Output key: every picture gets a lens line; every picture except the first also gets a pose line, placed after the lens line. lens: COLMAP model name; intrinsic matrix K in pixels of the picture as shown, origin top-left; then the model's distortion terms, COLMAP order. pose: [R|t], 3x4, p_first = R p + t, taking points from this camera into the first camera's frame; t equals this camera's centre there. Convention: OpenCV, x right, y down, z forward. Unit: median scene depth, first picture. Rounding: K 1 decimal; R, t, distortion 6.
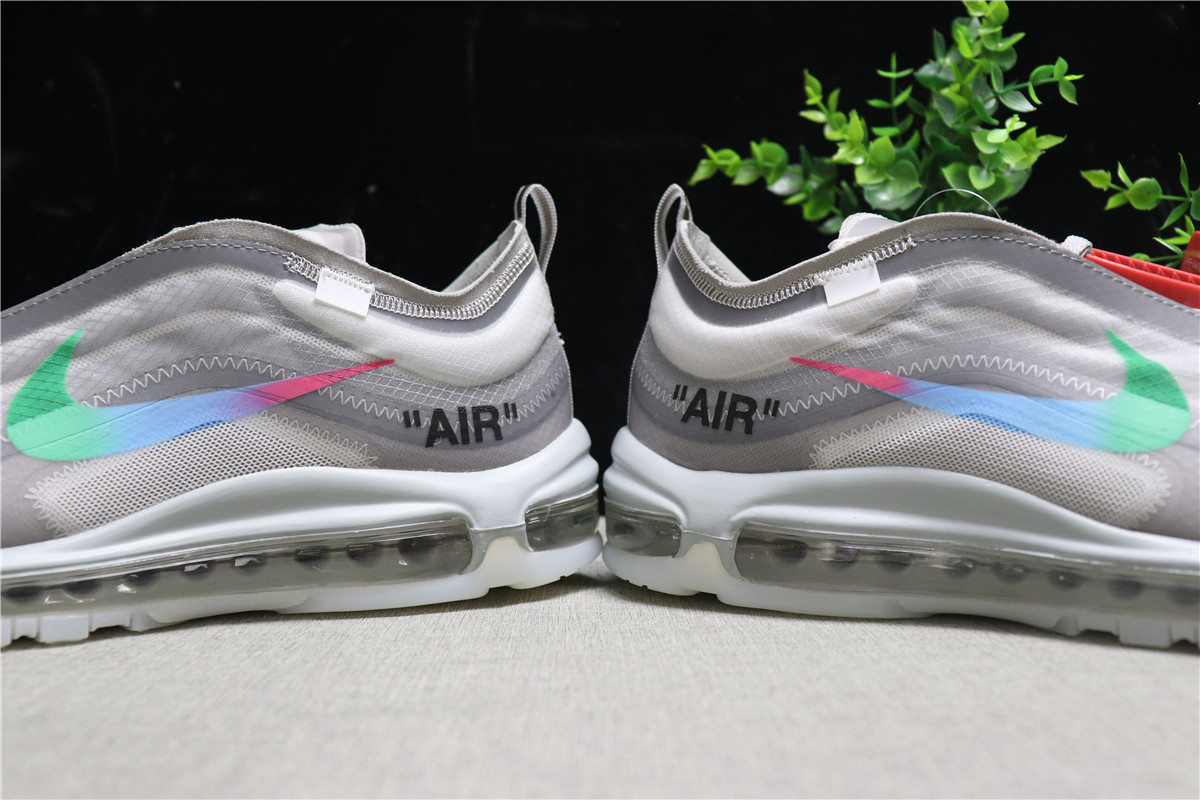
lens RADIAL K [[1223.8, 0, 600.0], [0, 1223.8, 400.0], [0, 0, 1]] dist [-0.108028, 0.104951]
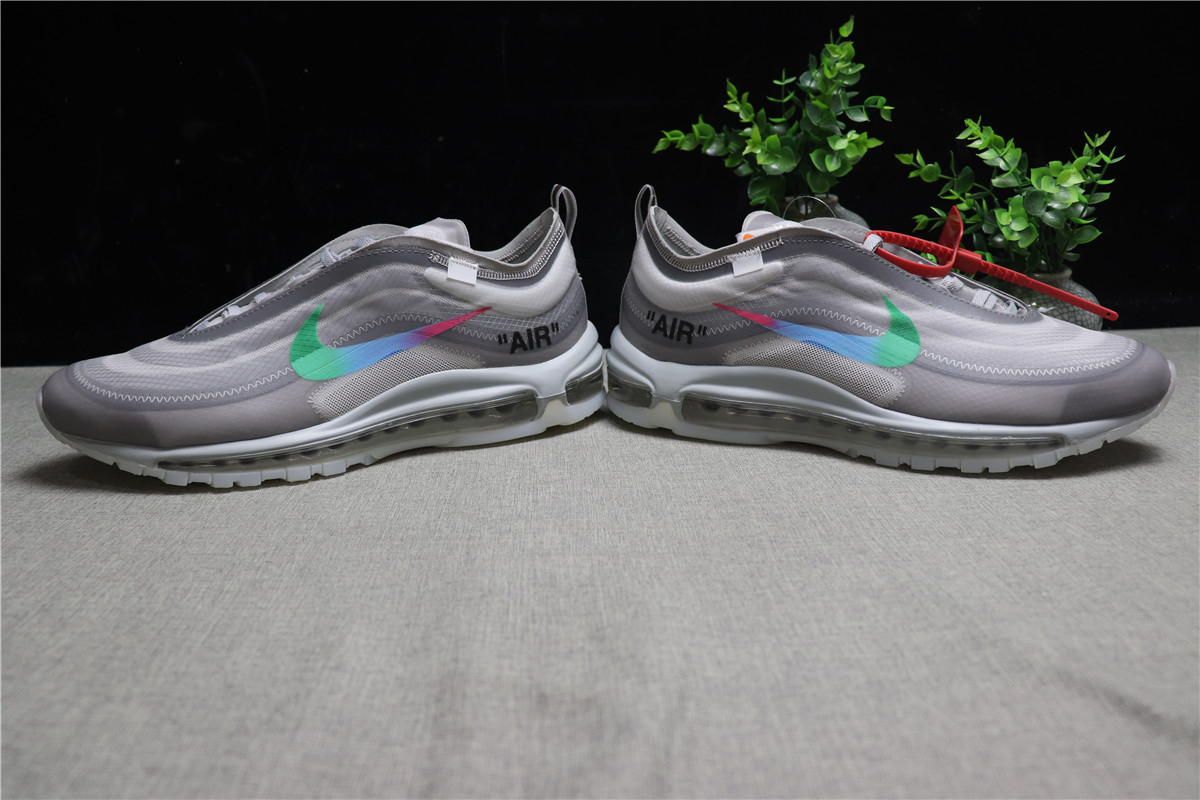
lens RADIAL K [[1057.9, 0, 600.0], [0, 1057.9, 400.0], [0, 0, 1]] dist [-0.128431, 0.000471]
pose [[0.999063, -0.021772, 0.037401, -0.071053], [0.011395, 0.966082, 0.257983, -0.296702], [-0.041749, -0.257315, 0.965425, -0.527586]]
